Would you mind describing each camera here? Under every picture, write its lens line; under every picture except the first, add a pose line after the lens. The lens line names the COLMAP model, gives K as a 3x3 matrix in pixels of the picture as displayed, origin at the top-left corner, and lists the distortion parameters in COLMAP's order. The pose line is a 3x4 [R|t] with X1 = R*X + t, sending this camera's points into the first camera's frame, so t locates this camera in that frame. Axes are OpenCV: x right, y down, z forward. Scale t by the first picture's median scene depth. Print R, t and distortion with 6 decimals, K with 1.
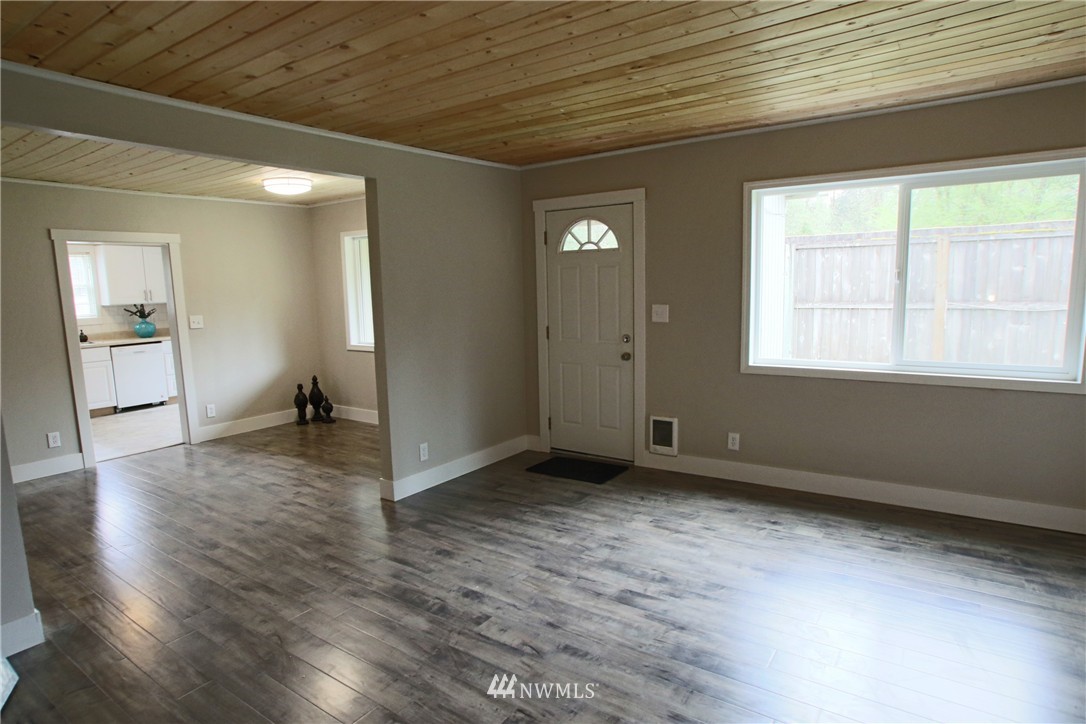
lens RADIAL K [[602.9, 0, 542.4], [0, 602.9, 369.2], [0, 0, 1]] dist [-0.070424, 0.034968]
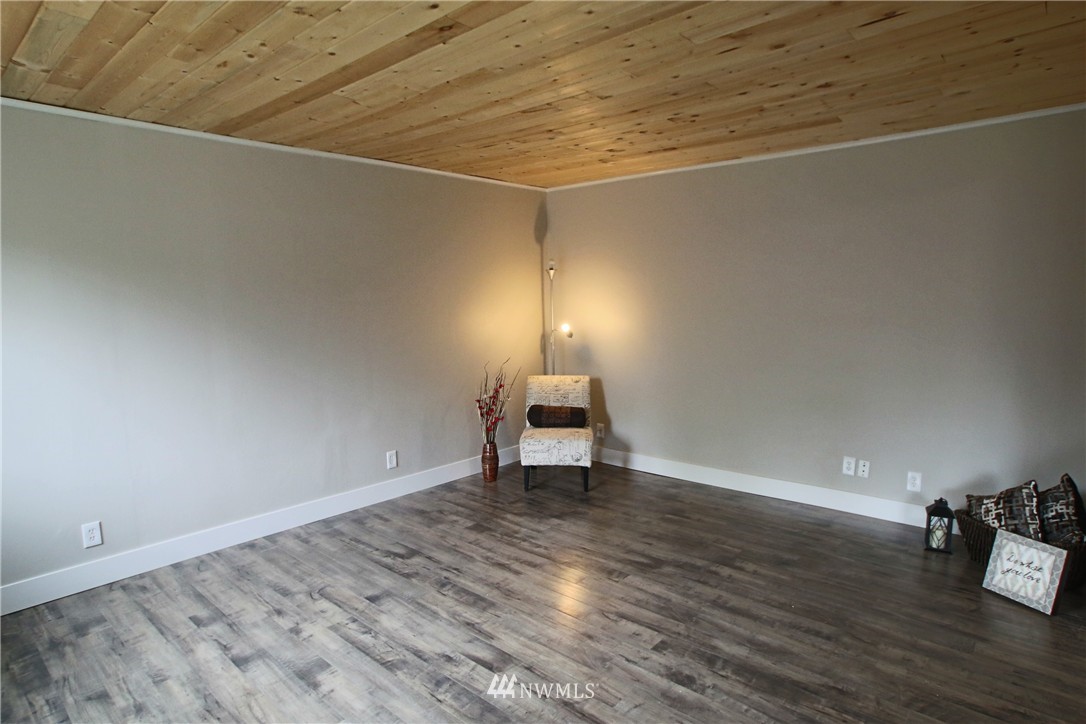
lens RADIAL K [[602.9, 0, 542.4], [0, 602.9, 369.2], [0, 0, 1]] dist [-0.070424, 0.034968]
pose [[-0.991513, 0.033701, 0.125562, -0.046040], [0.065545, 0.963669, 0.258933, -0.261132], [-0.112274, 0.264965, -0.957699, 1.763495]]
